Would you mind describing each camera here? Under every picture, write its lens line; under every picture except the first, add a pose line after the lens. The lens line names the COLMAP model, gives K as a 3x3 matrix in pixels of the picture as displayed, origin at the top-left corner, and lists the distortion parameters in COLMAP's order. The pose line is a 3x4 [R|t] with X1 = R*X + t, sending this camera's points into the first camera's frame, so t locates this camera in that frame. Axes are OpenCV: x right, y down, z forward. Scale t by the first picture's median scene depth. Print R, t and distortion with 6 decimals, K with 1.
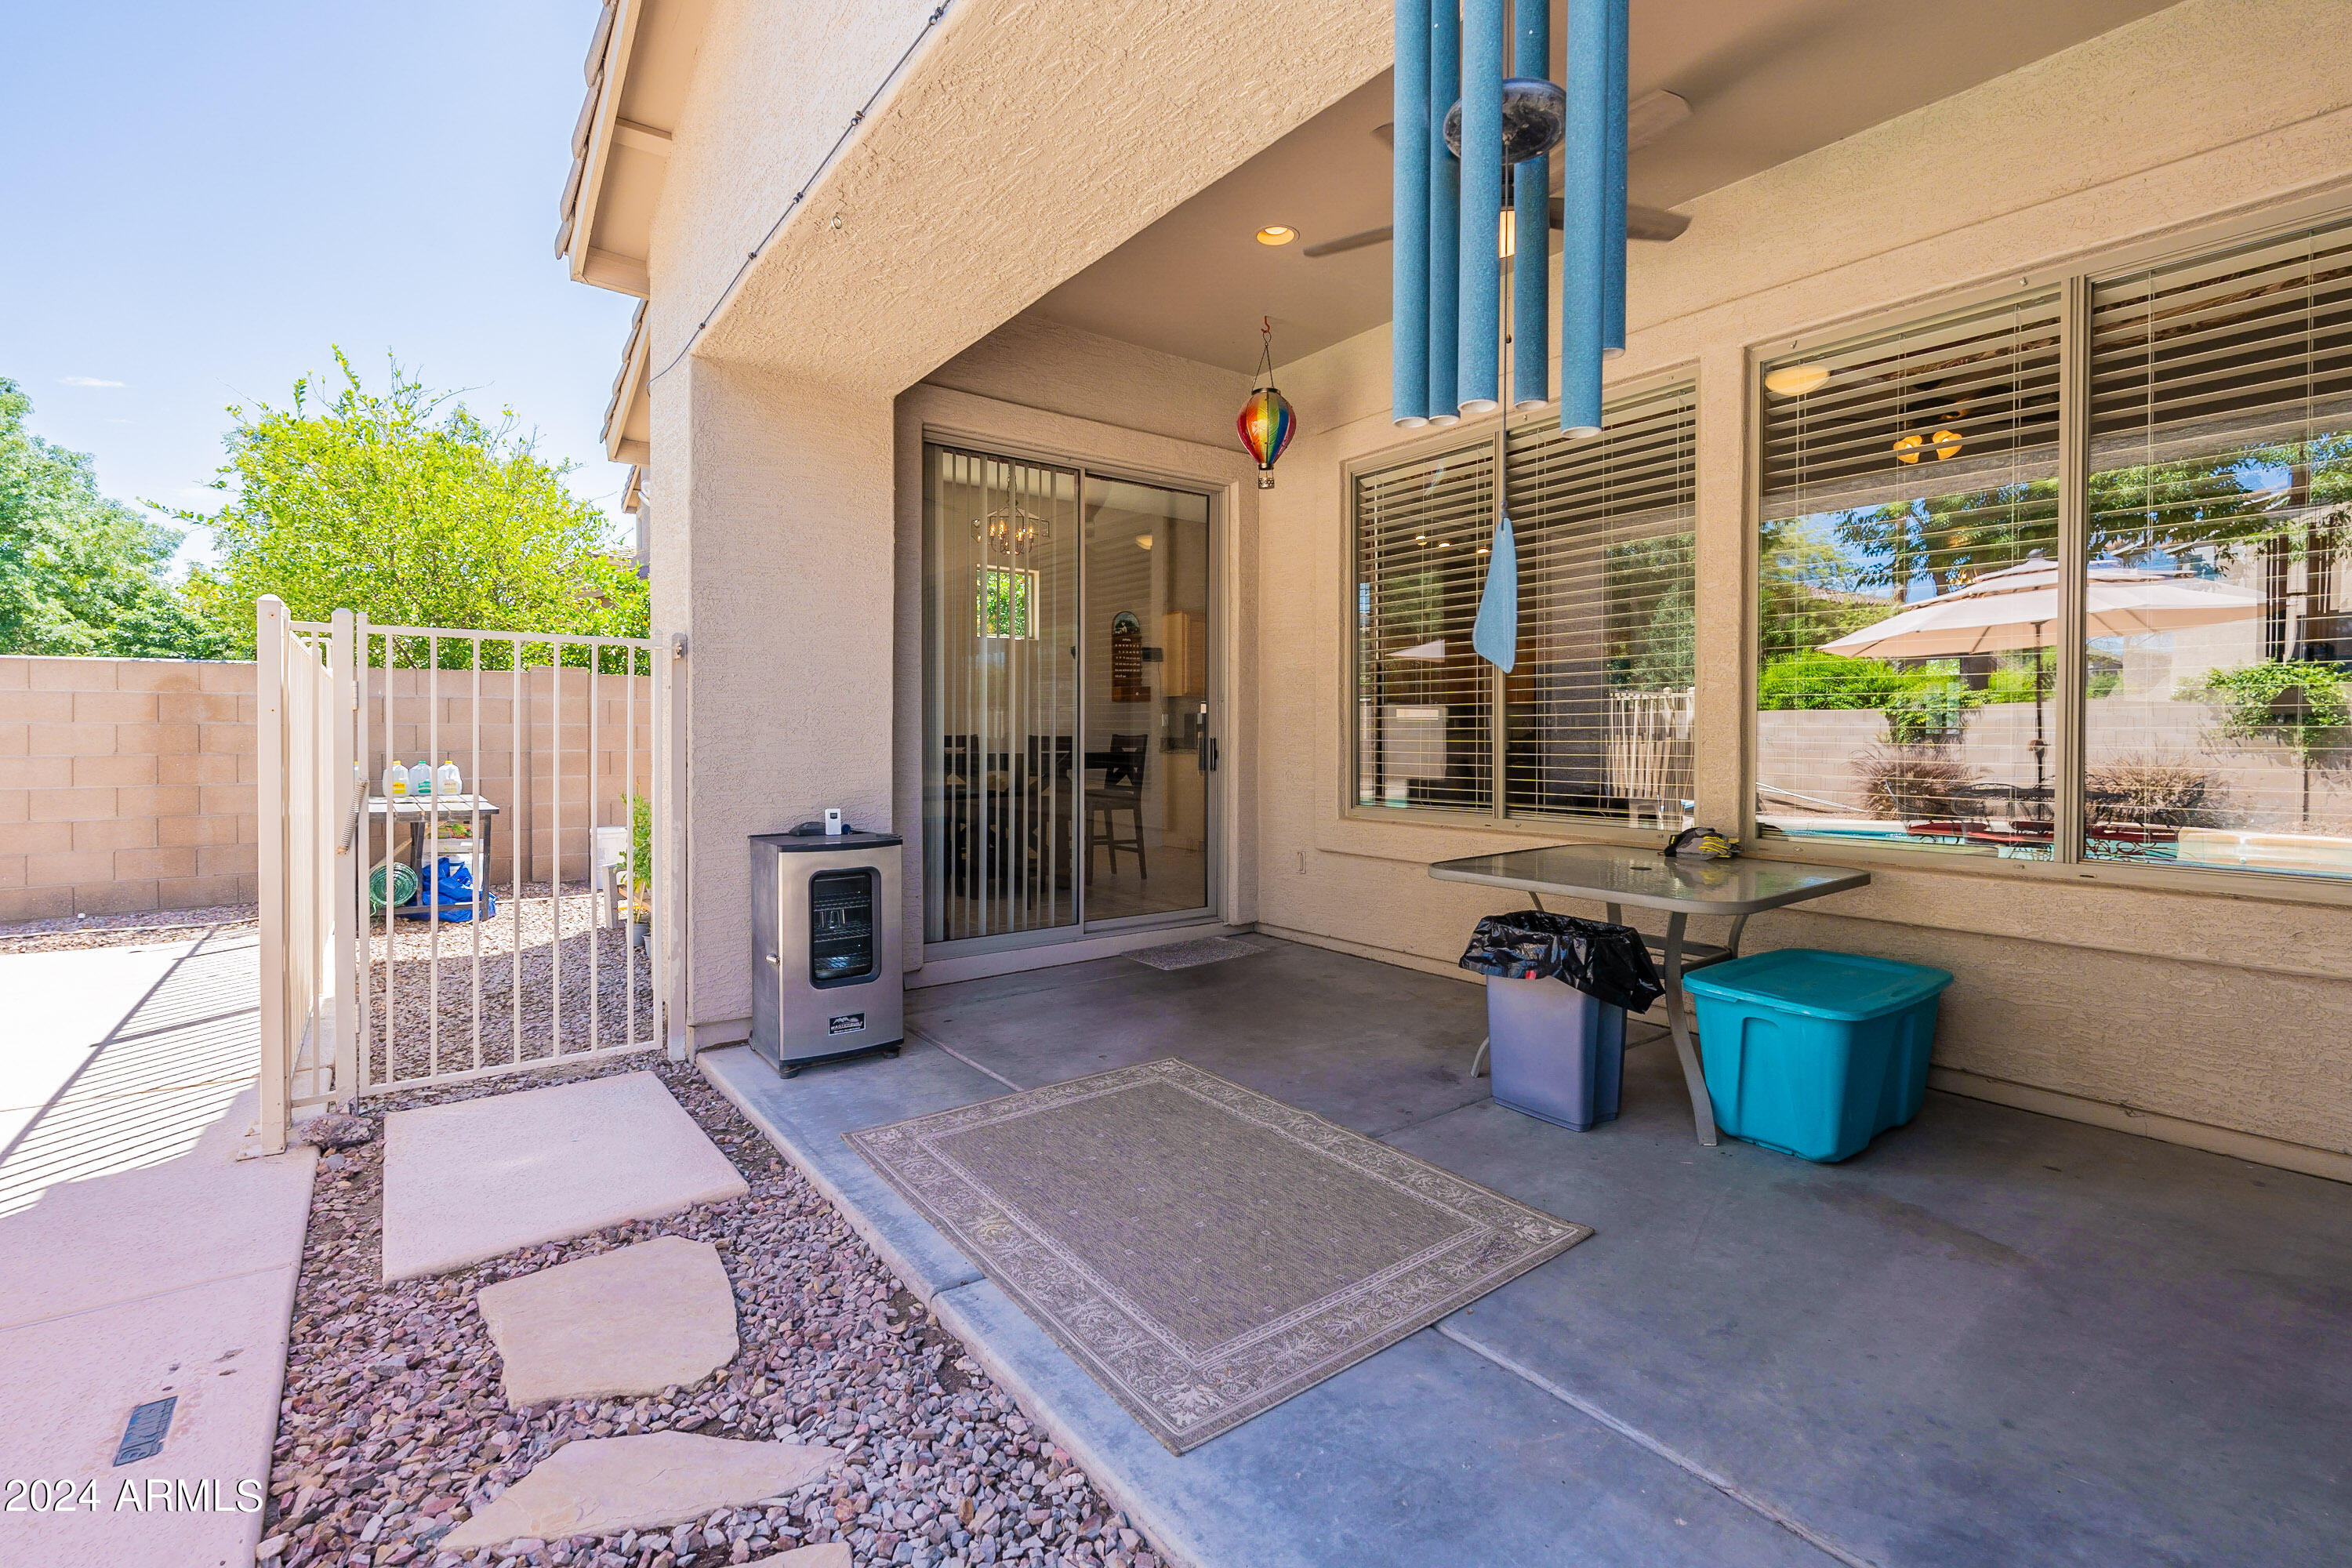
lens RADIAL K [[1024.0, 0, 1178.0], [0, 1024.0, 744.4], [0, 0, 1]] dist [-0.002547, 0.001480]
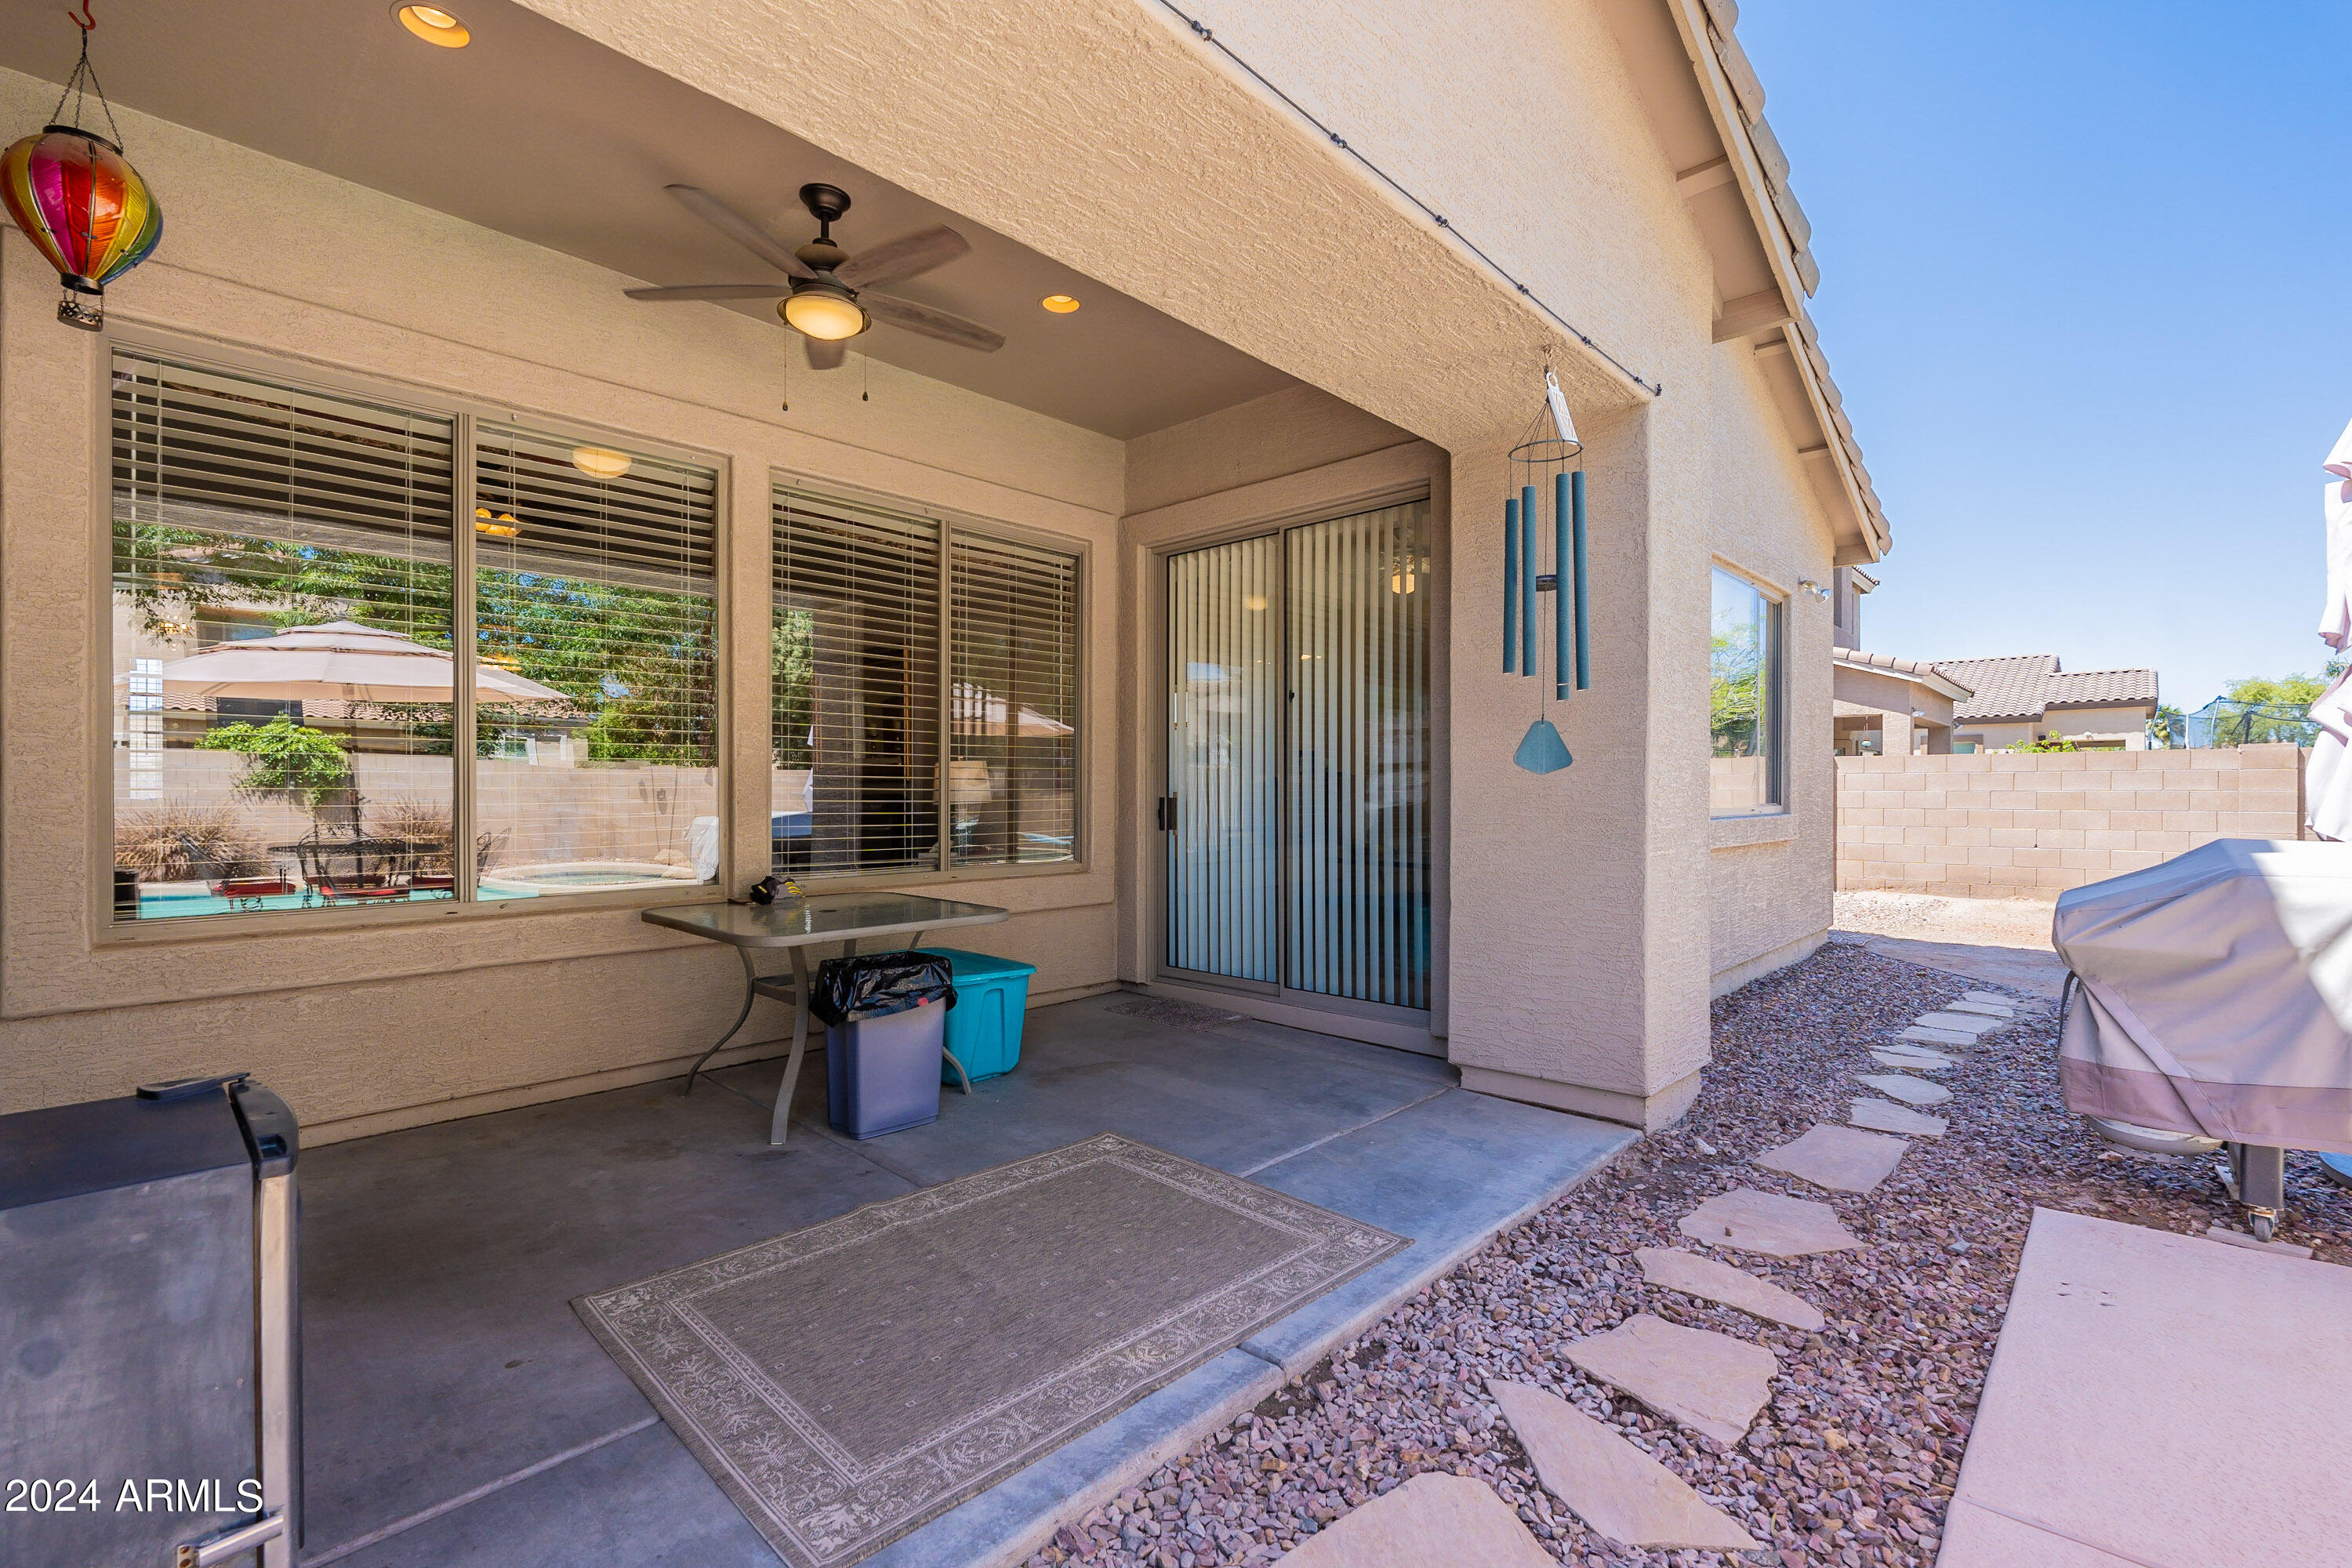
lens RADIAL K [[1024.0, 0, 1169.2], [0, 1024.0, 789.7], [0, 0, 1]] dist [-0.002547, 0.001480]
pose [[-0.140146, -0.000123, 0.990131, -0.975964], [0.007819, 0.999969, 0.001231, -0.020818], [-0.990100, 0.007915, -0.140141, 1.004222]]
